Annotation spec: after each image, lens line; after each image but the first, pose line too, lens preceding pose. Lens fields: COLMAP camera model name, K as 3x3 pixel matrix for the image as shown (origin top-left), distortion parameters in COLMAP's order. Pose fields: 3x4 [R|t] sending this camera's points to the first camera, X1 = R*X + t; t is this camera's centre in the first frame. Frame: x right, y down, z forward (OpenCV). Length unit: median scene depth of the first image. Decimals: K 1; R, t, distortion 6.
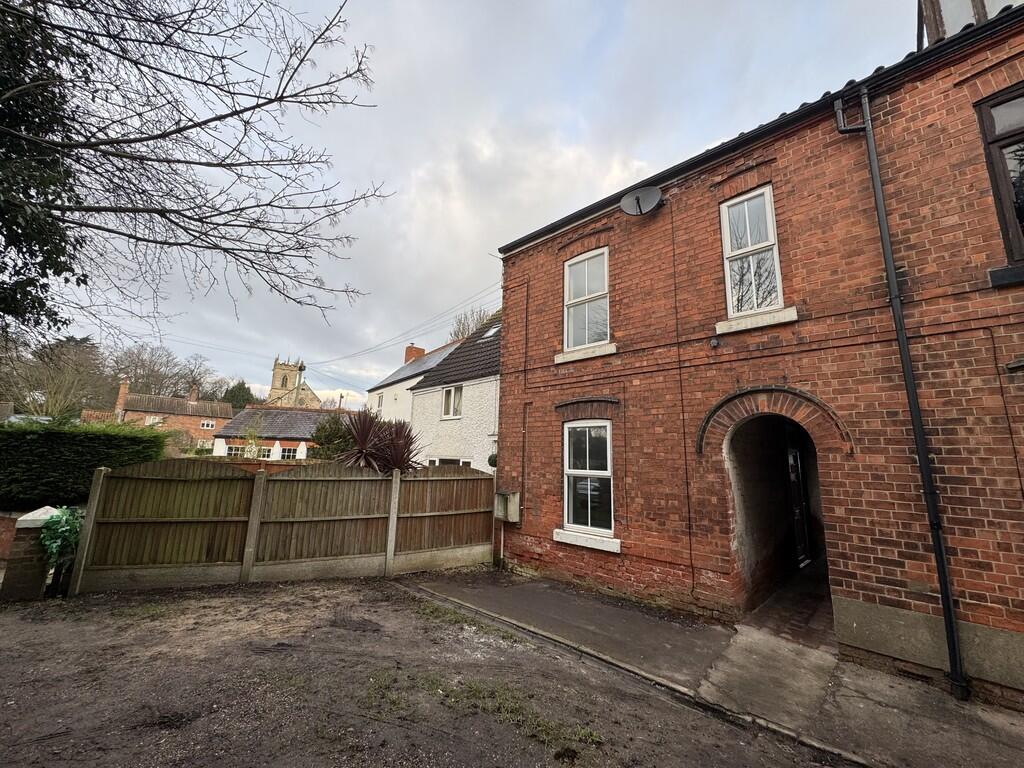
lens RADIAL K [[407.9, 0, 515.8], [0, 407.9, 381.6], [0, 0, 1]] dist [-0.003479, 0.000517]
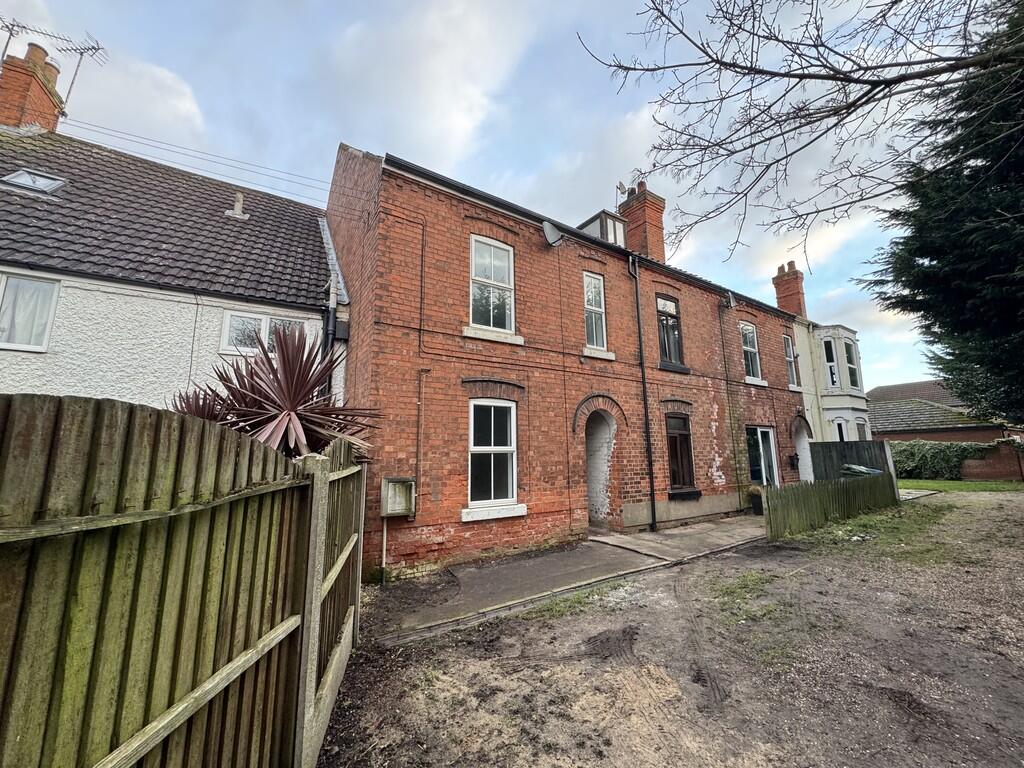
lens RADIAL K [[407.9, 0, 508.2], [0, 407.9, 381.2], [0, 0, 1]] dist [-0.003479, 0.000517]
pose [[0.223955, 0.140948, 0.964354, -0.947739], [-0.168516, 0.980184, -0.104127, 0.172361], [-0.959920, -0.139189, 0.243269, 0.812206]]
